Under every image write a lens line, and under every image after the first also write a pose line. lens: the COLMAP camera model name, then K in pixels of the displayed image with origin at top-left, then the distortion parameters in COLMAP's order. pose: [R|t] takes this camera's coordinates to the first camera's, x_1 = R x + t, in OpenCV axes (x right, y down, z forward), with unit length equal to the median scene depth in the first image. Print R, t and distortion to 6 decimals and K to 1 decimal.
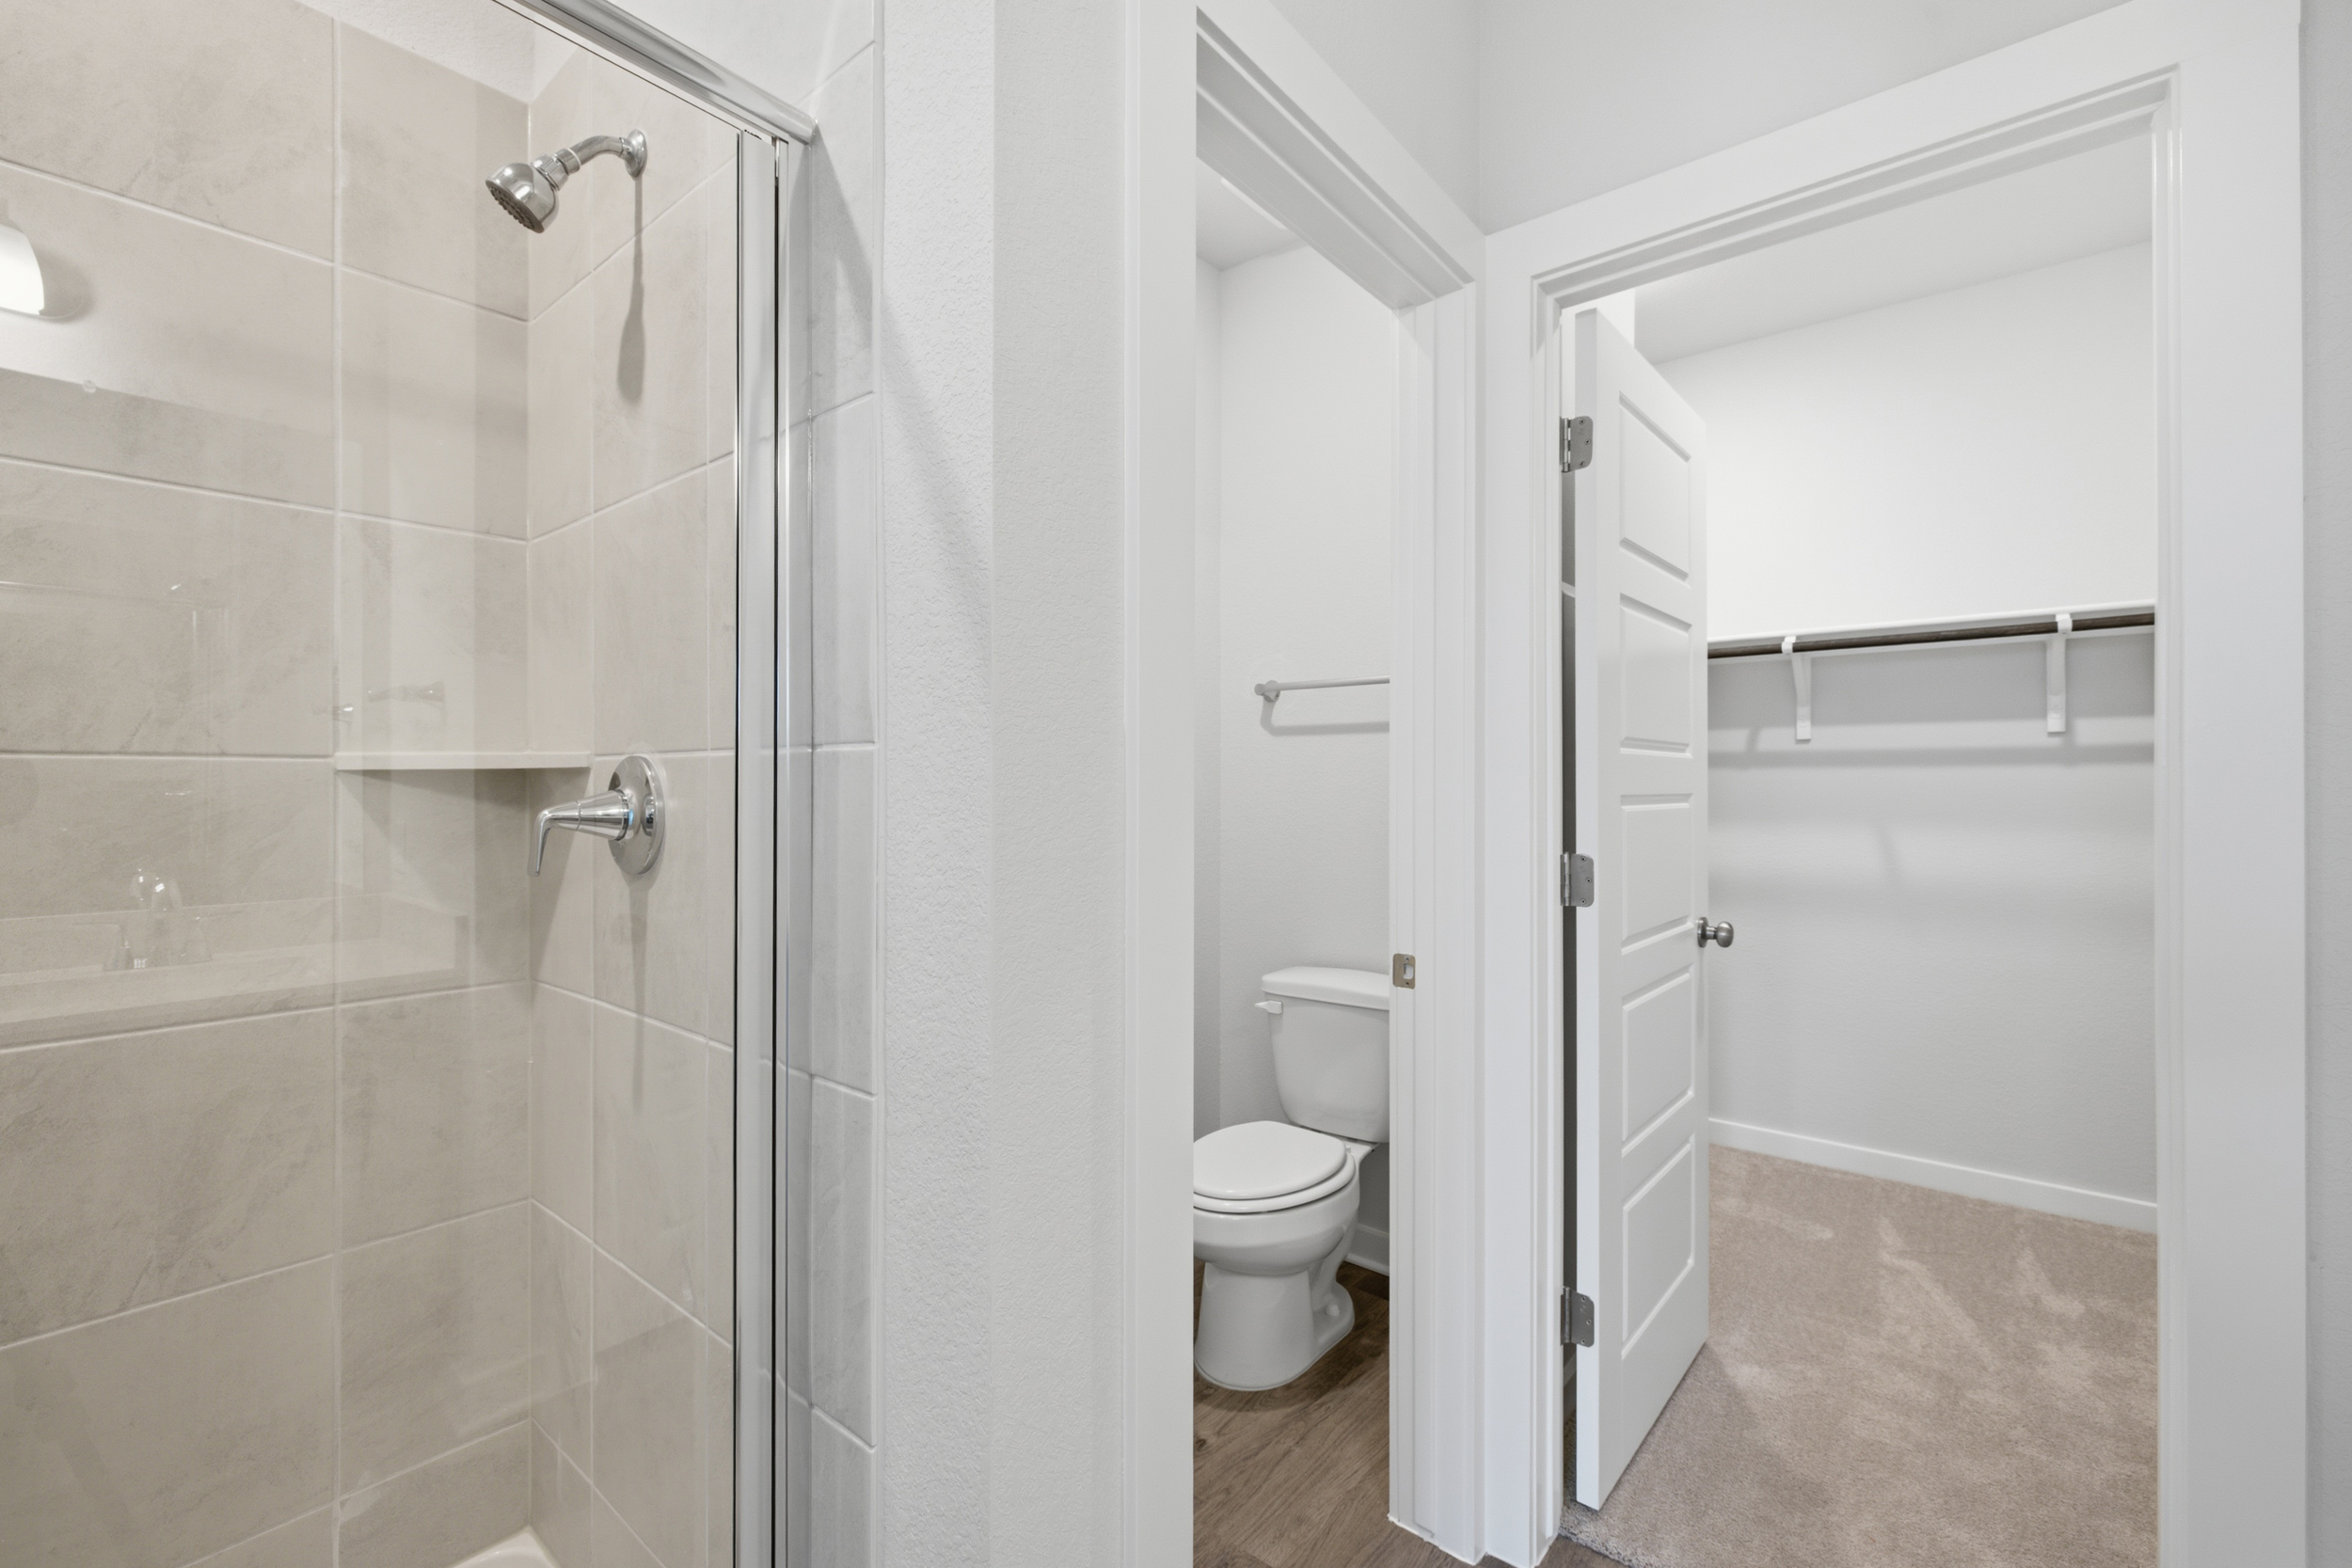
lens RADIAL K [[995.1, 0, 1177.1], [0, 995.1, 789.2], [0, 0, 1]] dist [0.003086, 0.000115]
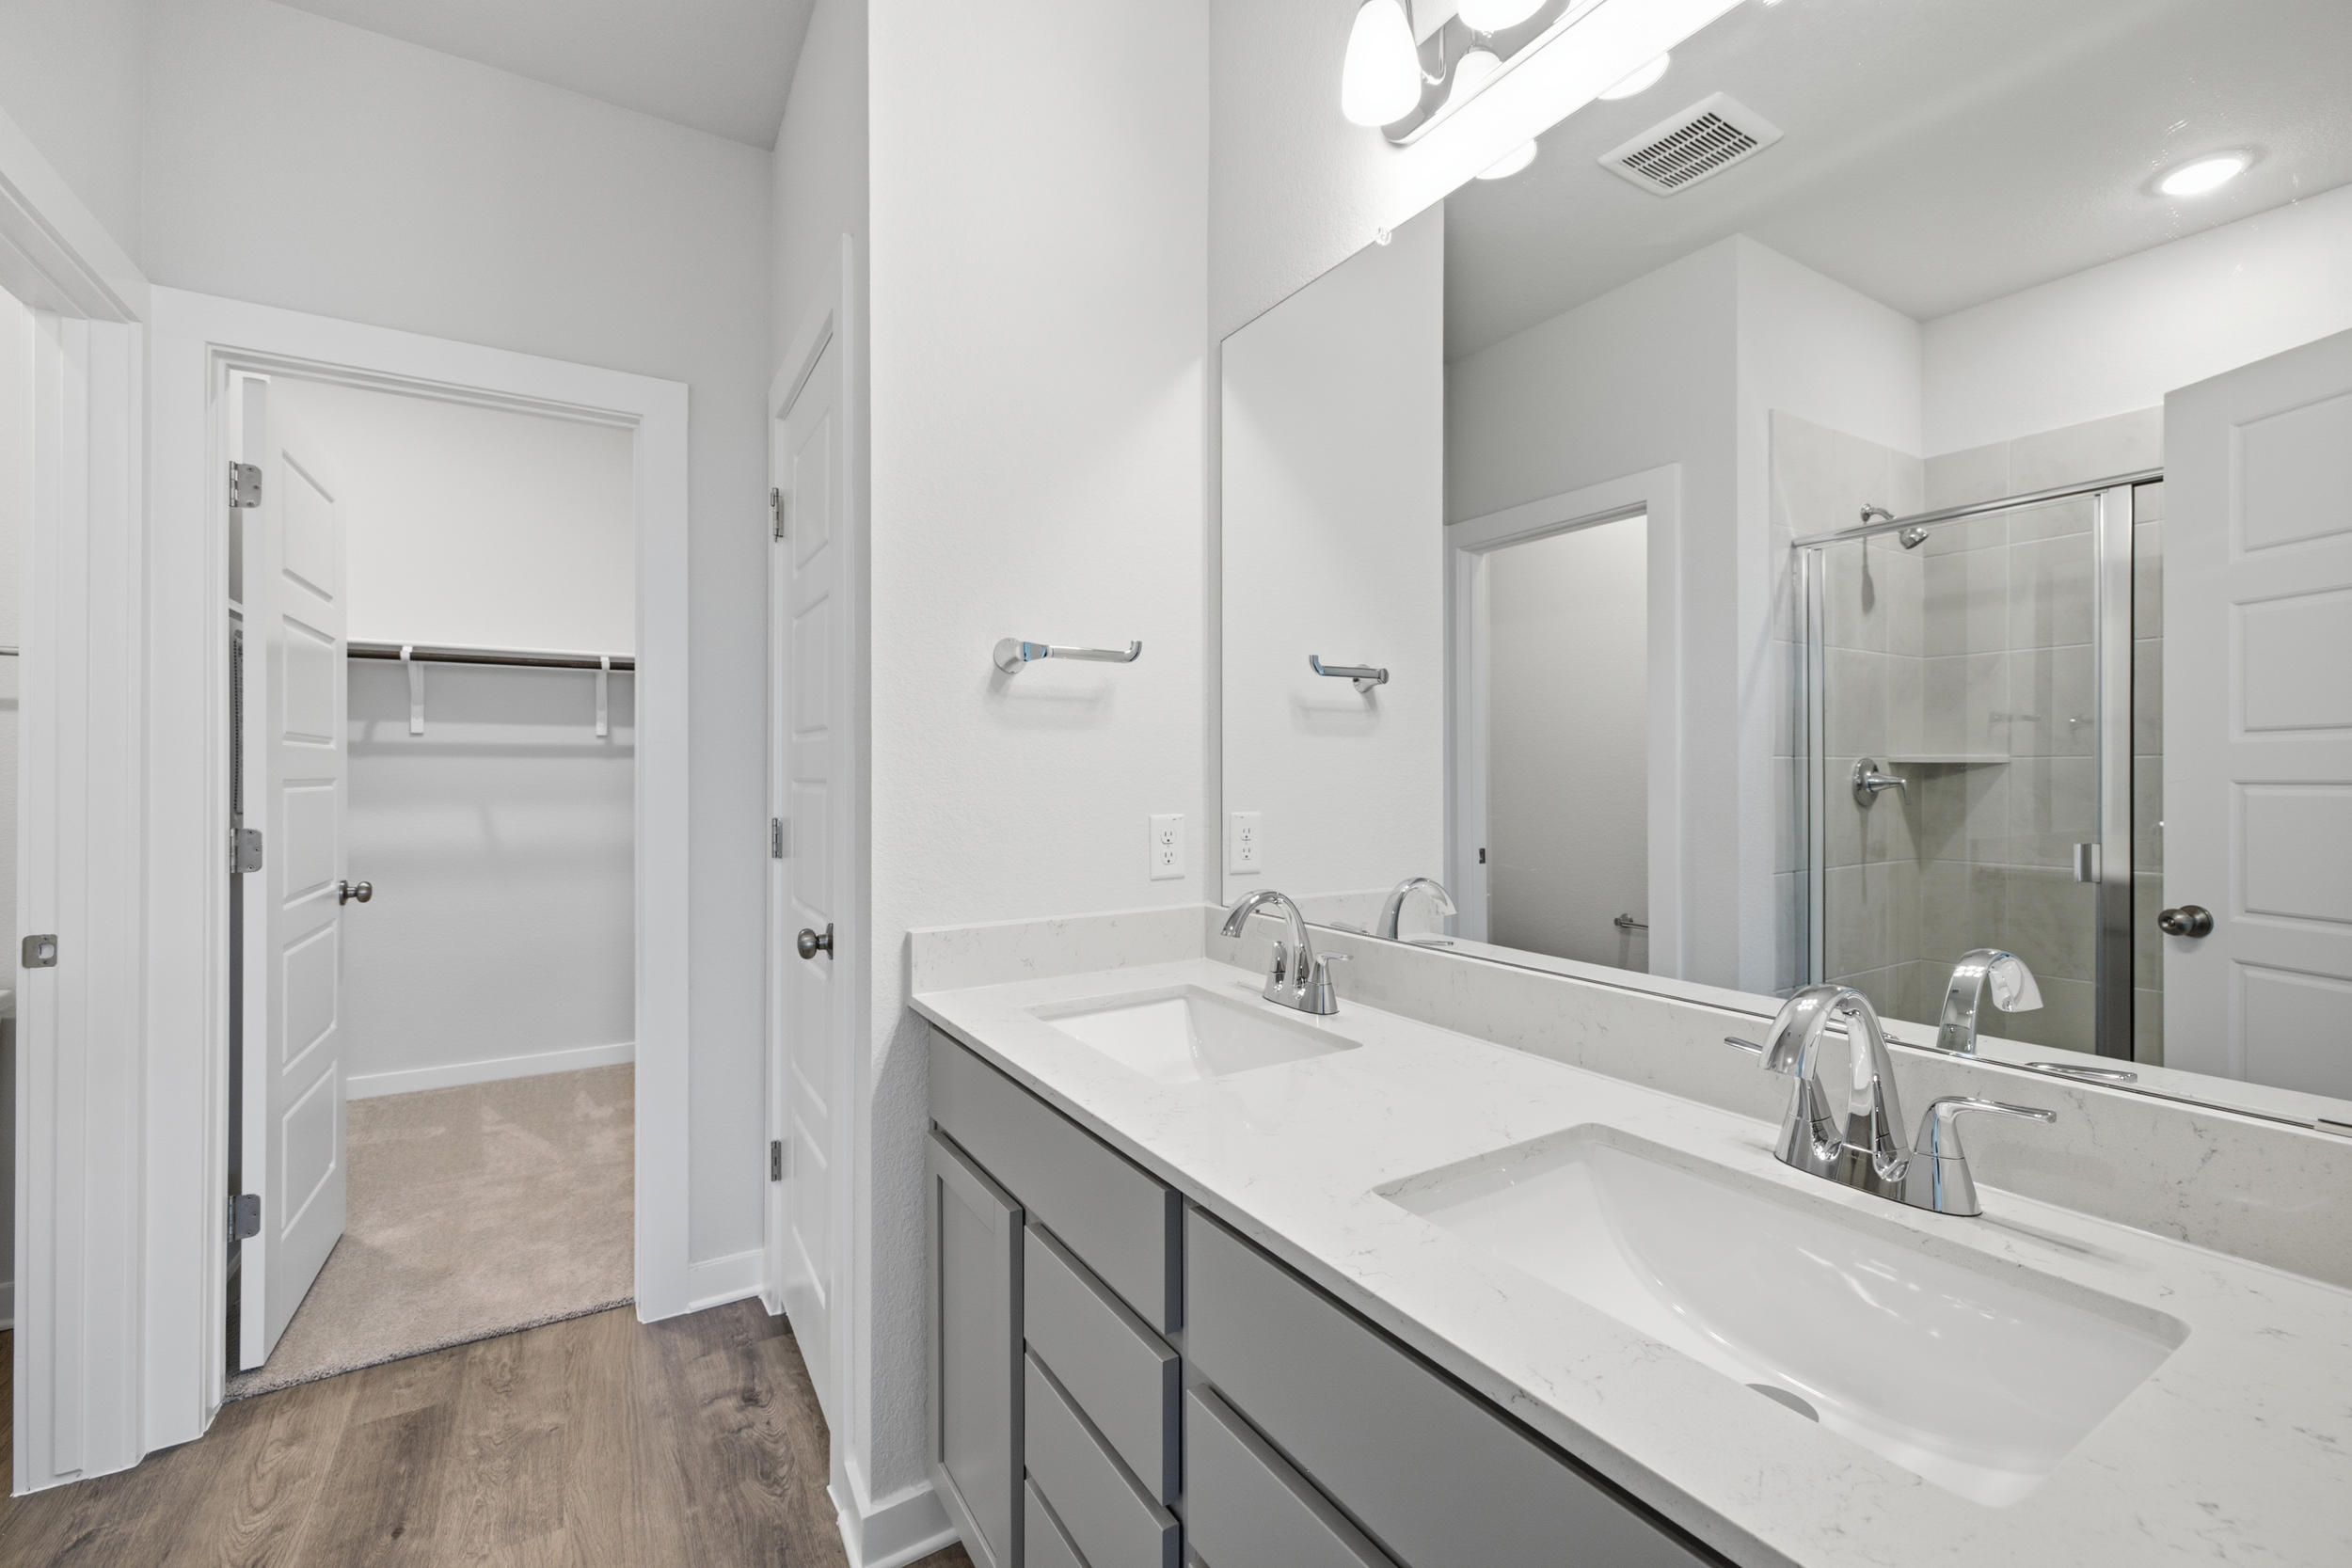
lens RADIAL K [[987.4, 0, 1163.9], [0, 987.4, 767.9], [0, 0, 1]] dist [0.004965, -0.000256]
pose [[0.334167, 0.005729, 0.942496, -0.283308], [0.002111, 0.999974, -0.006827, 0.002222], [-0.942511, 0.004271, 0.334147, -0.353662]]
